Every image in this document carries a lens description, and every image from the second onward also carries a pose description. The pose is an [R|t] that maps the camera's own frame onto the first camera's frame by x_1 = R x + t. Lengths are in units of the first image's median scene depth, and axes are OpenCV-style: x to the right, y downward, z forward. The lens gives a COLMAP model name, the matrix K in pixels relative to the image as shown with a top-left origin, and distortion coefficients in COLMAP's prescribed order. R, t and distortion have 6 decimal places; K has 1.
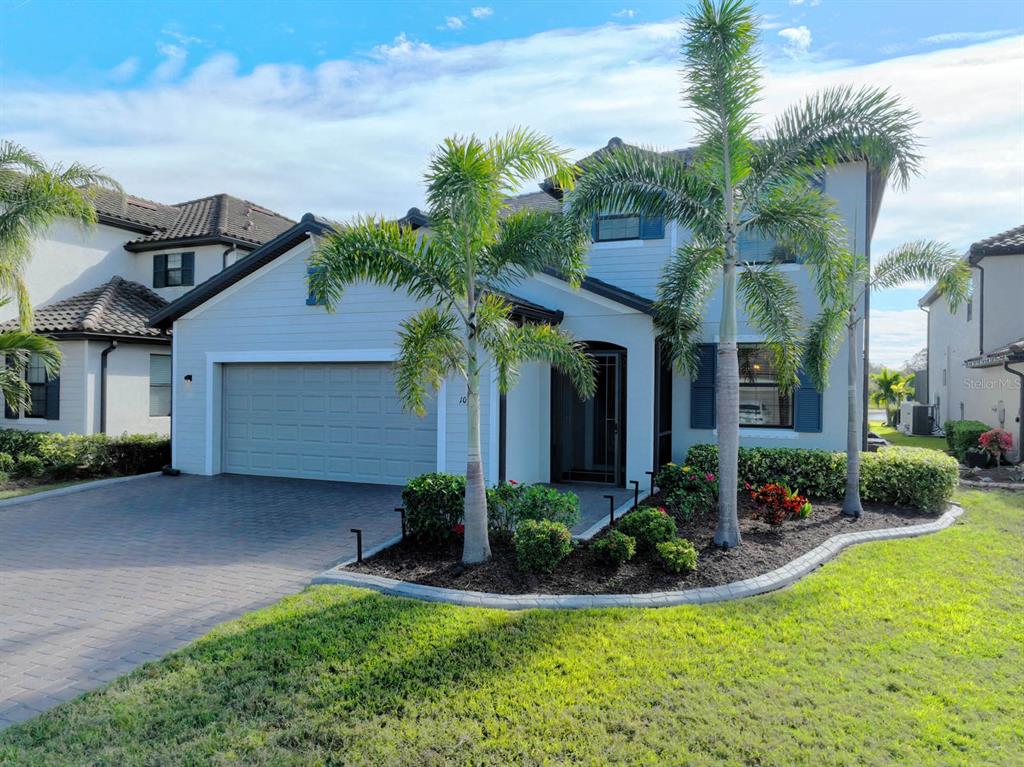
lens RADIAL K [[725.0, 0, 512.0], [0, 725.0, 383.5], [0, 0, 1]] dist [0.002914, 0.004016]
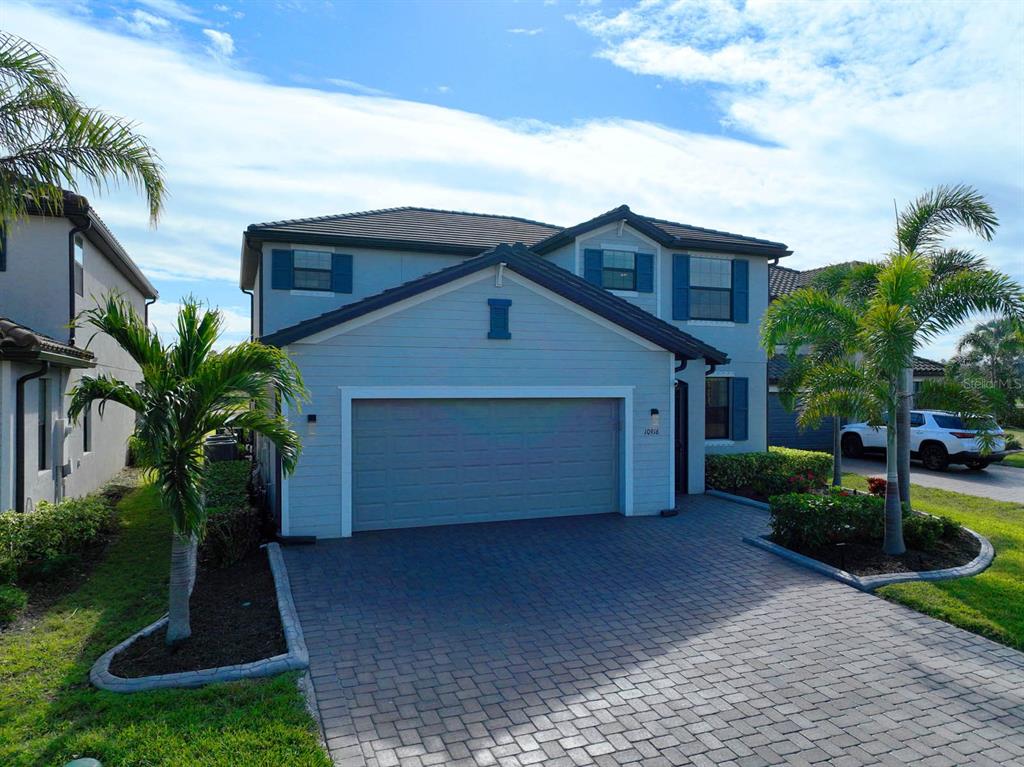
lens RADIAL K [[716.7, 0, 512.0], [0, 716.7, 383.5], [0, 0, 1]] dist [-0.000654, 0.003855]
pose [[0.706026, -0.004084, 0.708175, -1.327942], [0.002905, 0.999992, 0.002871, -0.074768], [-0.708180, 0.000030, 0.706032, 0.459193]]
